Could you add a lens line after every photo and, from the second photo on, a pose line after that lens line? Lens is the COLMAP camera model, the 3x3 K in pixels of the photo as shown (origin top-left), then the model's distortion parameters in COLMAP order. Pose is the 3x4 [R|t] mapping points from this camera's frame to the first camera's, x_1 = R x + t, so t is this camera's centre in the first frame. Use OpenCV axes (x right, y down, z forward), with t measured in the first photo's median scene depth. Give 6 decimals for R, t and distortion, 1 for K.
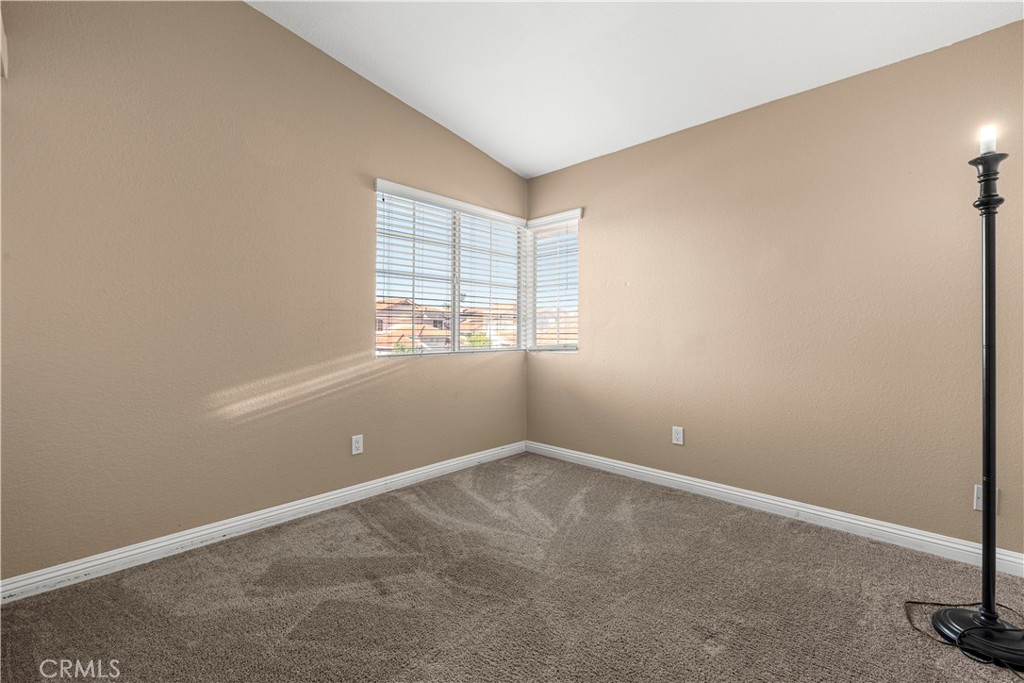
lens RADIAL K [[439.9, 0, 511.2], [0, 439.9, 336.8], [0, 0, 1]] dist [-0.002075, -0.000497]
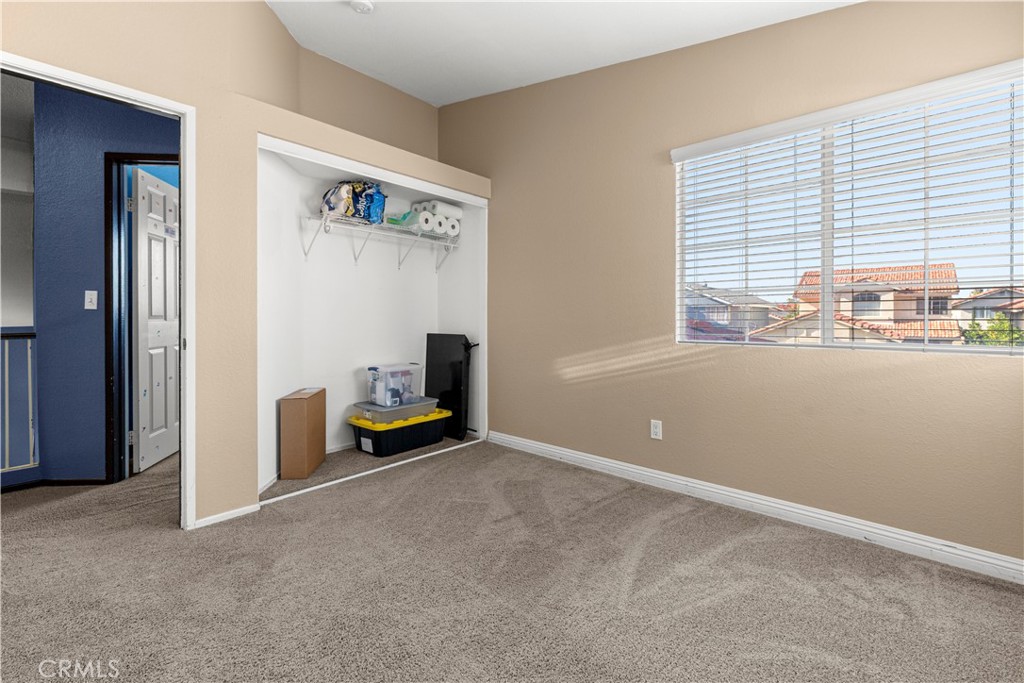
lens RADIAL K [[439.9, 0, 501.0], [0, 439.9, 321.0], [0, 0, 1]] dist [-0.002075, -0.000497]
pose [[0.007028, 0.009870, -0.999927, 0.655613], [-0.003100, 0.999947, 0.009848, -0.008349], [0.999970, 0.003030, 0.007059, 0.667632]]
